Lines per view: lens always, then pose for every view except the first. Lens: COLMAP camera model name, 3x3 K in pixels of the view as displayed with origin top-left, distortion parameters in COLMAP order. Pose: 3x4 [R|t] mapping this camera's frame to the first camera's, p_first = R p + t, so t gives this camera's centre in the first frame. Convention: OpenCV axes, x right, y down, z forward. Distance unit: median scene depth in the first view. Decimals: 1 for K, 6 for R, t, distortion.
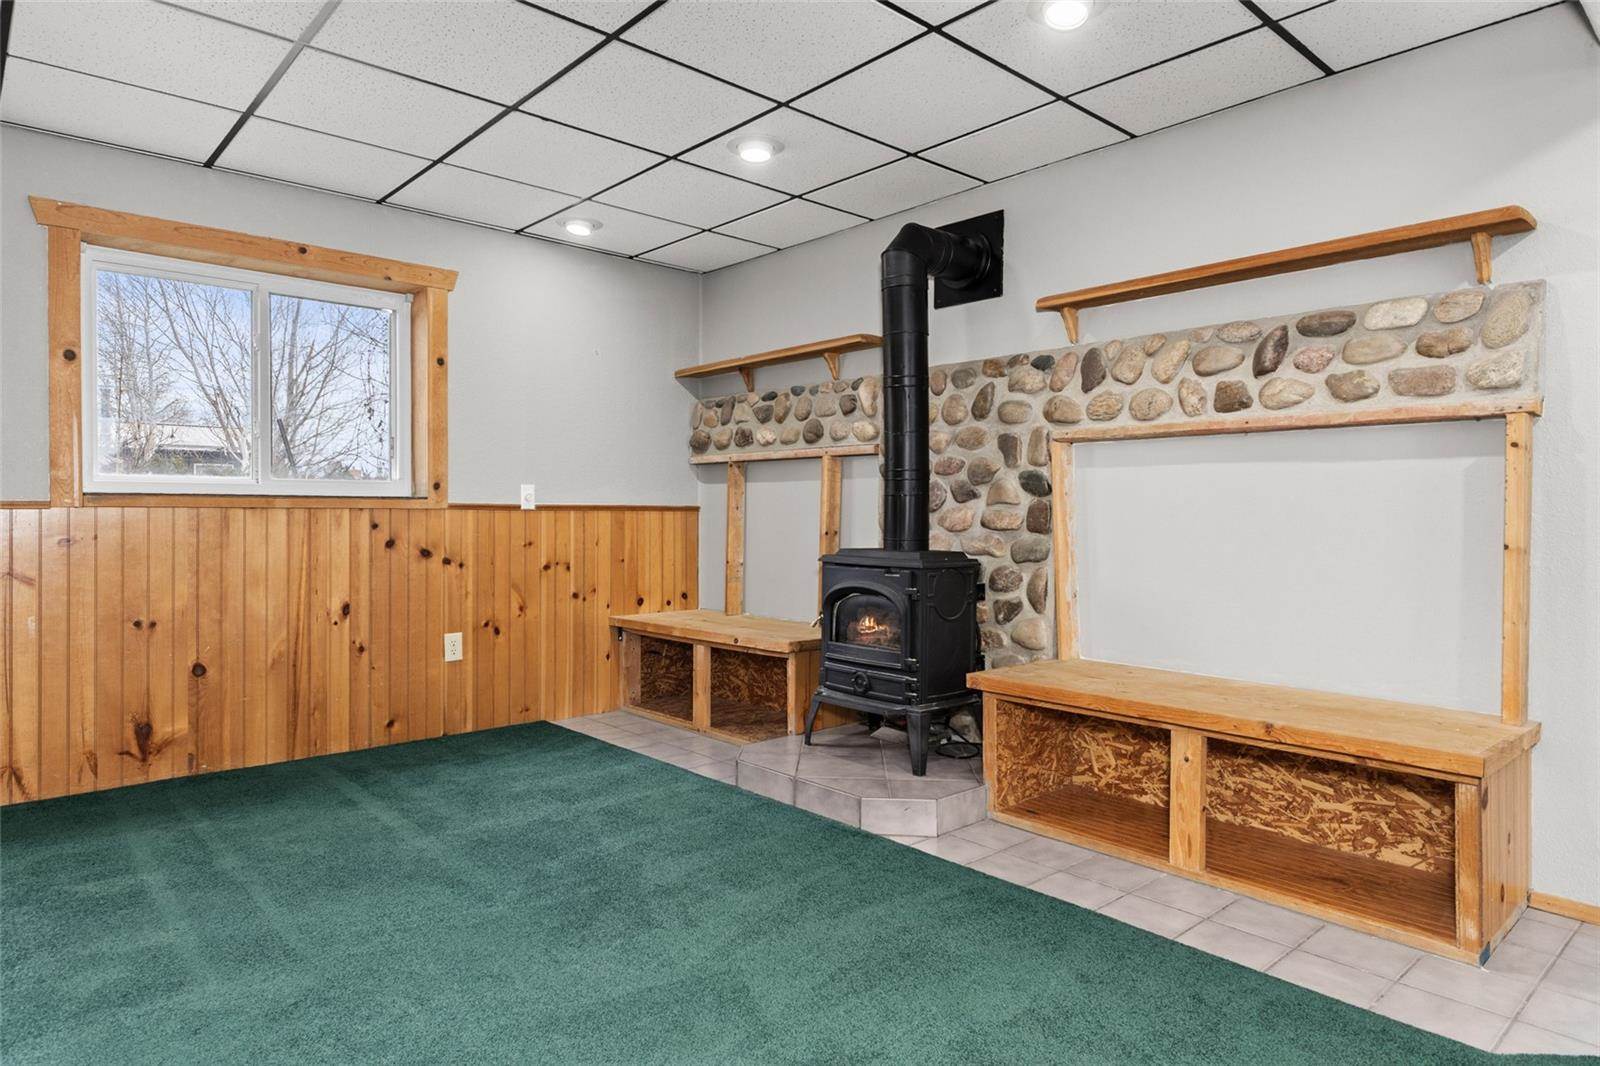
lens RADIAL K [[935.5, 0, 799.3], [0, 935.5, 519.6], [0, 0, 1]] dist [0.012717, -0.000441]
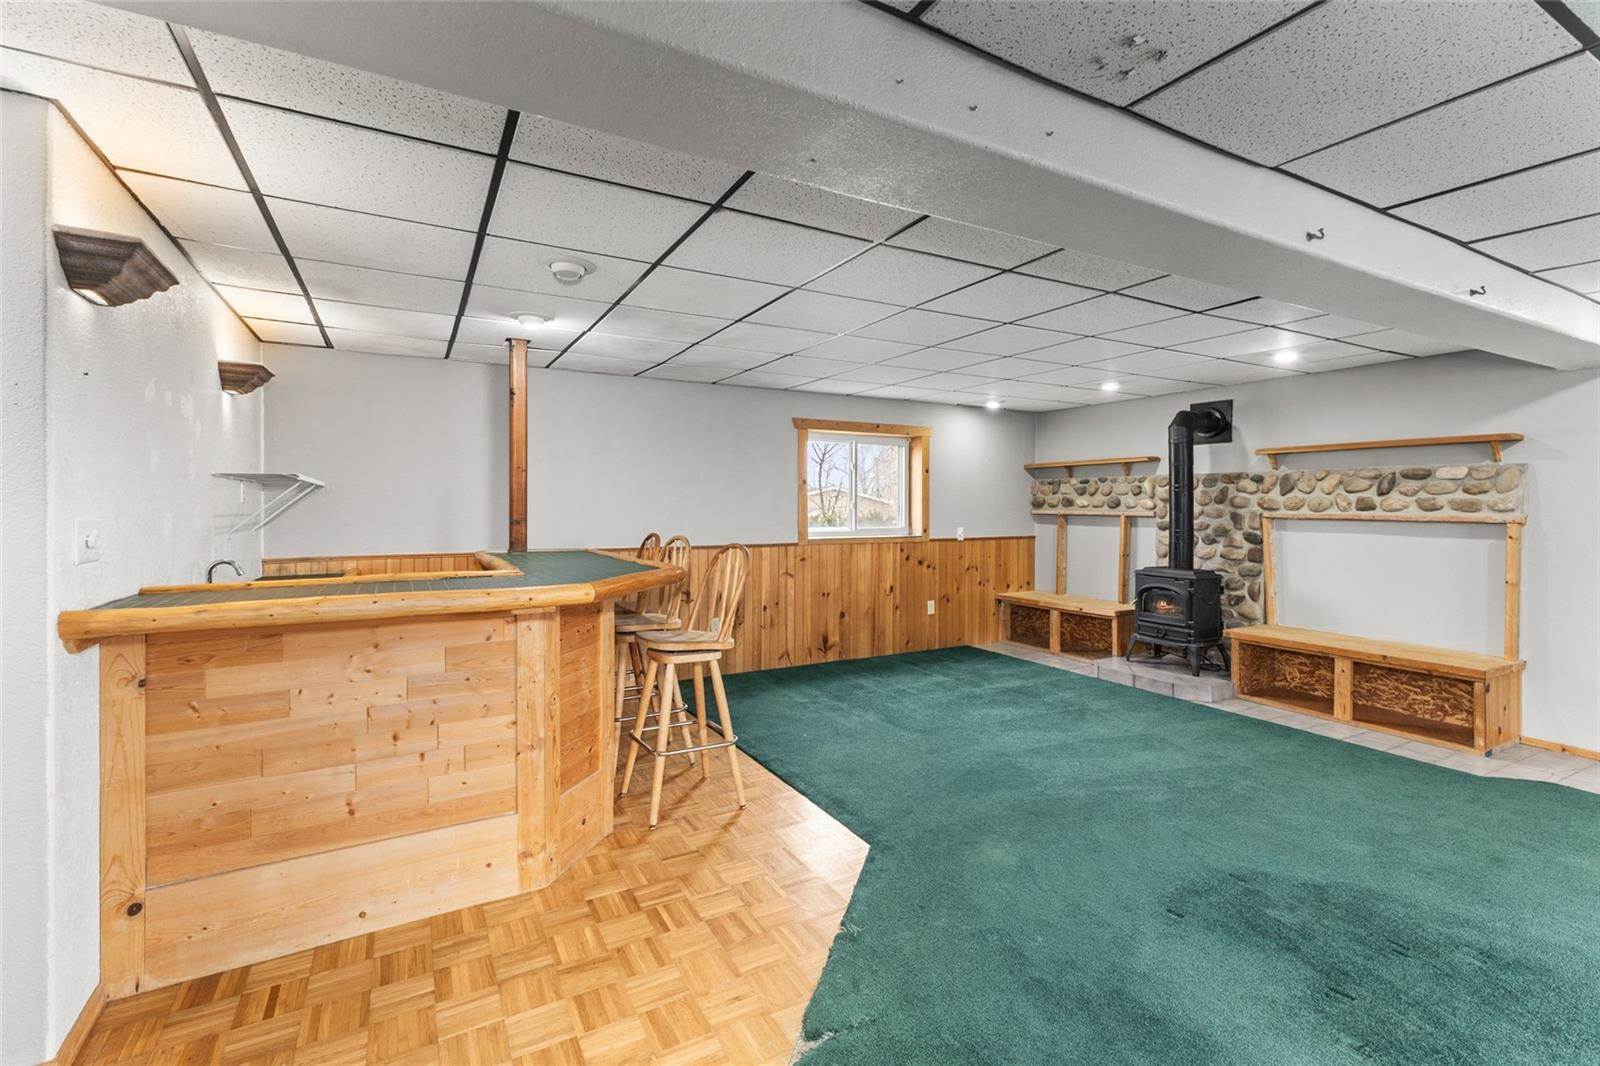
lens RADIAL K [[708.5, 0, 806.2], [0, 708.5, 507.3], [0, 0, 1]] dist [0.011537, -0.001889]
pose [[0.974517, -0.000451, -0.224313, -0.358235], [0.000128, 0.999999, -0.001455, -0.106036], [0.224313, 0.001389, 0.974516, -0.747627]]
